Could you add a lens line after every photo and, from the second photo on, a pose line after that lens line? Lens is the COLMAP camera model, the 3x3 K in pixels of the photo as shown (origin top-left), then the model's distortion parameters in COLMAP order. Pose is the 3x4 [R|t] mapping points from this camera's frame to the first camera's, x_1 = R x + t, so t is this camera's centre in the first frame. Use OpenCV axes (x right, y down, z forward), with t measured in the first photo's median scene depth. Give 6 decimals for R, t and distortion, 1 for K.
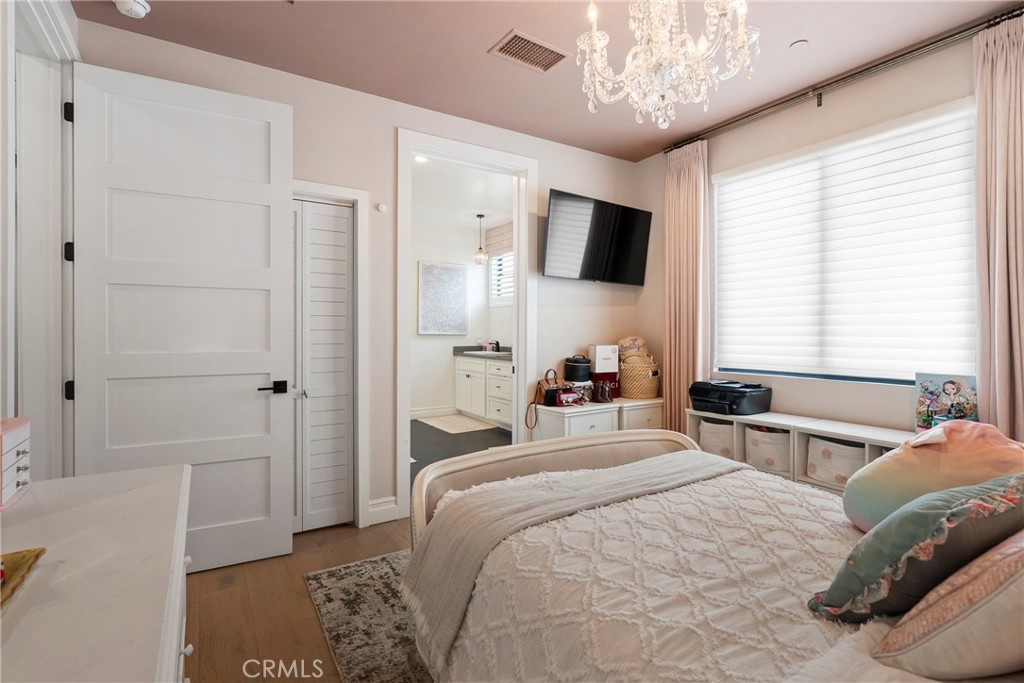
lens RADIAL K [[487.5, 0, 512.0], [0, 487.5, 341.5], [0, 0, 1]] dist [0.001038, 0.000436]
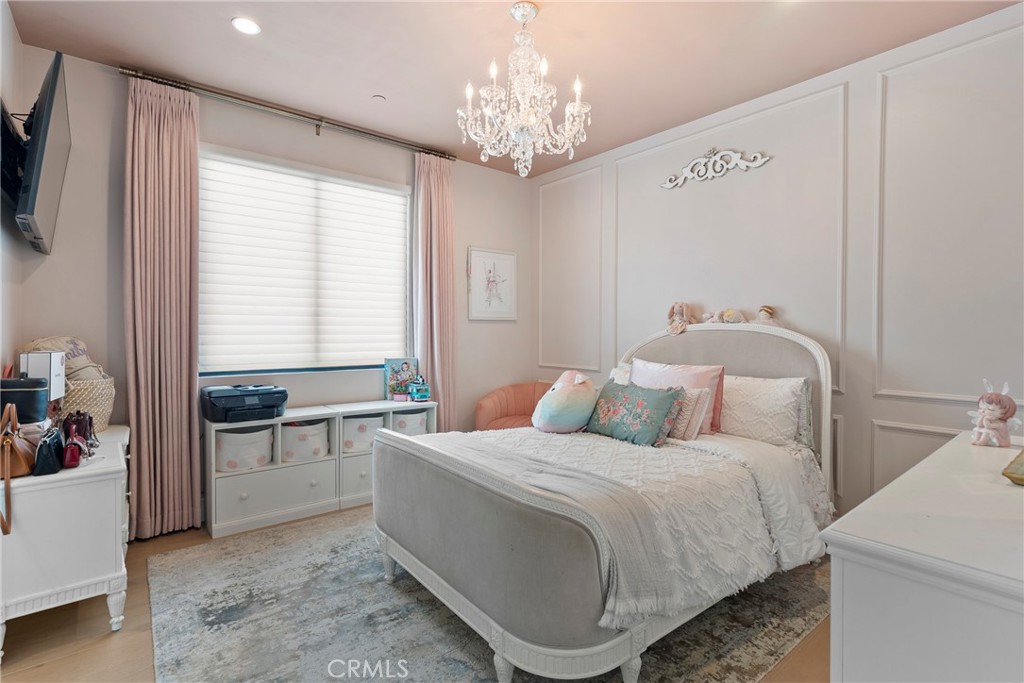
lens RADIAL K [[487.5, 0, 512.0], [0, 487.5, 341.5], [0, 0, 1]] dist [0.001038, 0.000436]
pose [[-0.112903, -0.019611, 0.993412, -0.576747], [0.014232, 0.999671, 0.021352, -0.012359], [-0.993504, 0.016548, -0.112586, 0.680093]]
